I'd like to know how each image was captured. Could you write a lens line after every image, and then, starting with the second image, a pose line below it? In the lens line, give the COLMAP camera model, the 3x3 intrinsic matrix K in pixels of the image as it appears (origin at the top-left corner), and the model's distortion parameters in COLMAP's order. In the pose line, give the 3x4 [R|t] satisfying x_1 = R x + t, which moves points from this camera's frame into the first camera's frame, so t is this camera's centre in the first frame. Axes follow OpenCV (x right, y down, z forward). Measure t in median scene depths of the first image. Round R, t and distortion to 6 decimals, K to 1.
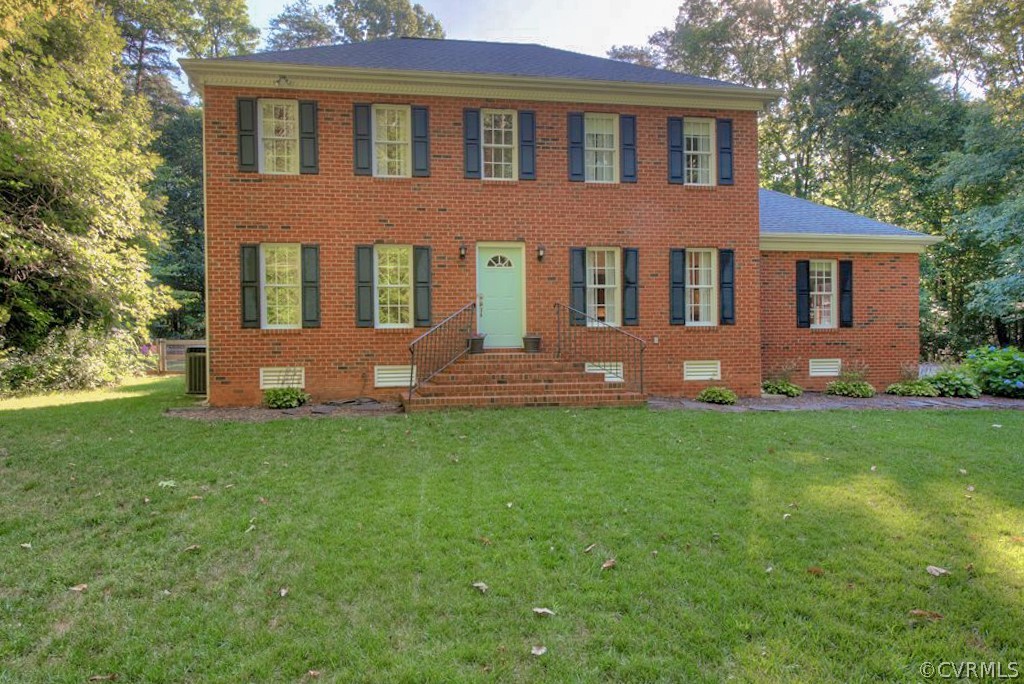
lens RADIAL K [[817.6, 0, 512.0], [0, 817.6, 350.6], [0, 0, 1]] dist [-0.070530, -0.003032]
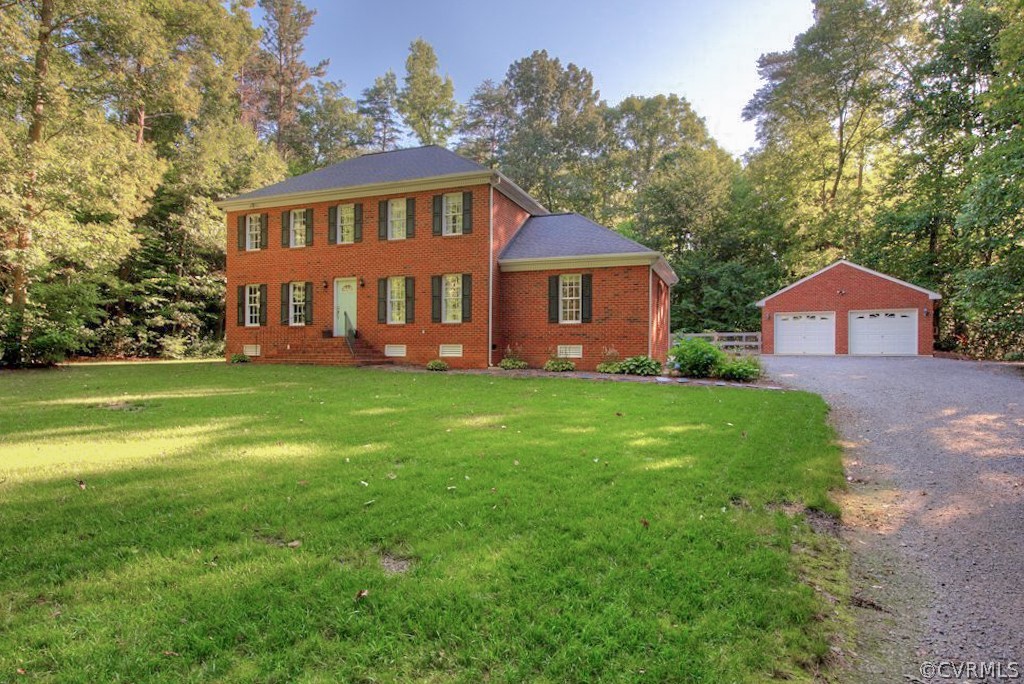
lens RADIAL K [[545.8, 0, 514.9], [0, 545.8, 333.8], [0, 0, 1]] dist [-0.008394, 0.002320]
pose [[0.842193, 0.006089, -0.539142, 0.834159], [-0.009830, 0.999943, -0.004062, -0.004844], [0.539087, 0.008720, 0.842205, 0.151669]]
